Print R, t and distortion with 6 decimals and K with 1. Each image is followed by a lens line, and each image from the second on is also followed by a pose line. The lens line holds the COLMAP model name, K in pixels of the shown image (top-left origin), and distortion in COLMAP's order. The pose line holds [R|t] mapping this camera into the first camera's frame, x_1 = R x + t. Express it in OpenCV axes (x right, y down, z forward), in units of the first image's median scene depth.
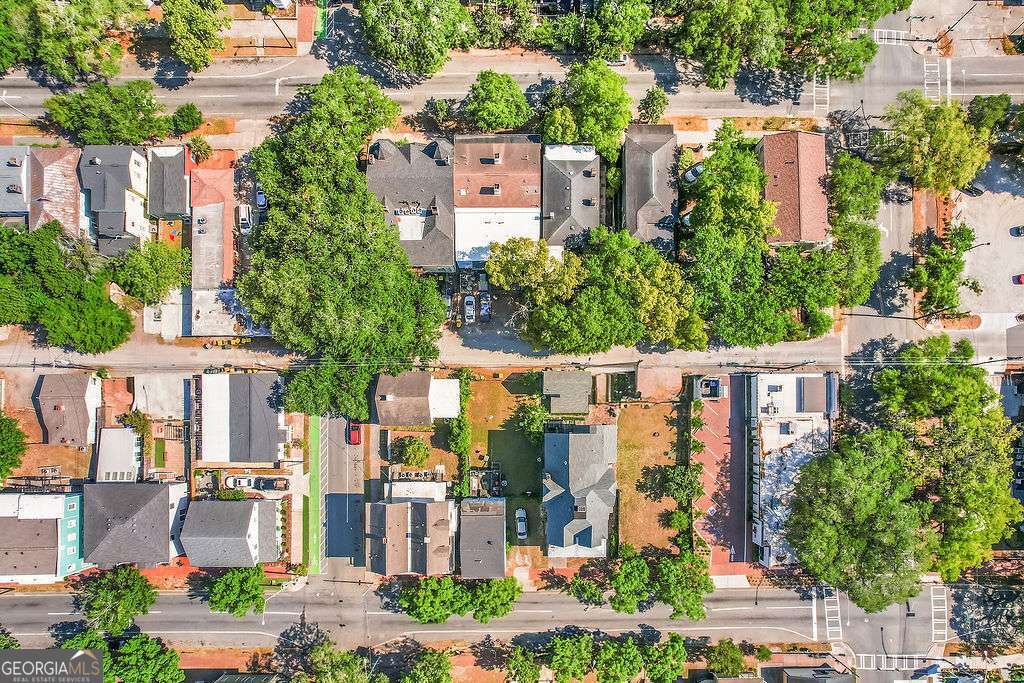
lens RADIAL K [[605.5, 0, 508.0], [0, 605.5, 346.6], [0, 0, 1]] dist [-0.058687, 0.038854]
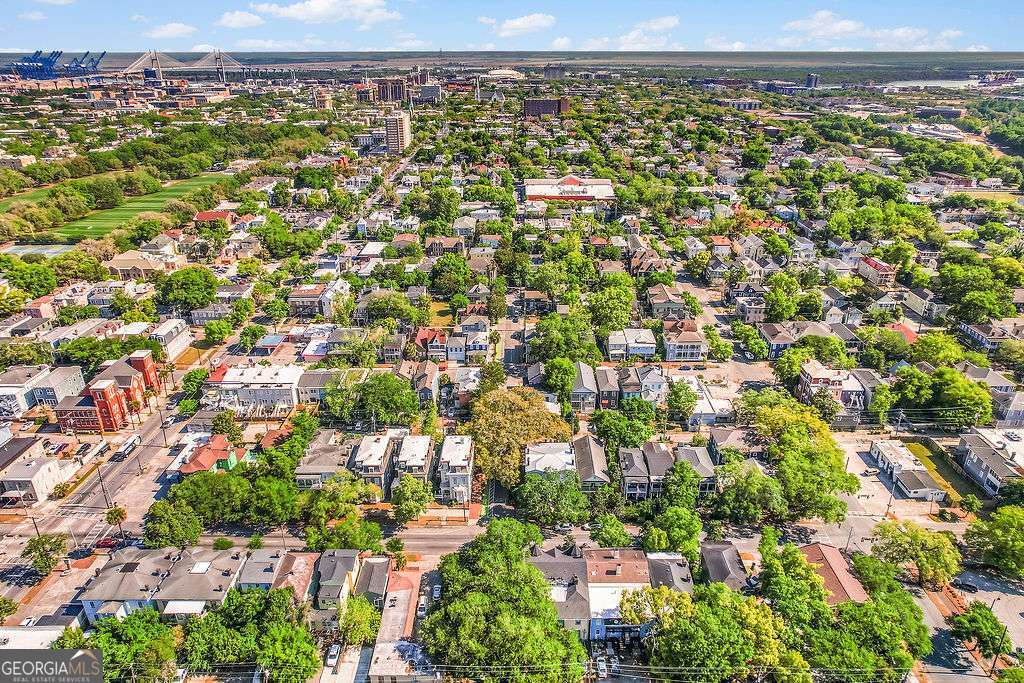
lens RADIAL K [[605.5, 0, 508.0], [0, 605.5, 346.6], [0, 0, 1]] dist [-0.058687, 0.038854]
pose [[0.998975, 0.008689, -0.044428, -0.207649], [-0.043407, 0.462486, -0.885563, 0.720730], [0.012853, 0.886584, 0.462389, -0.120491]]
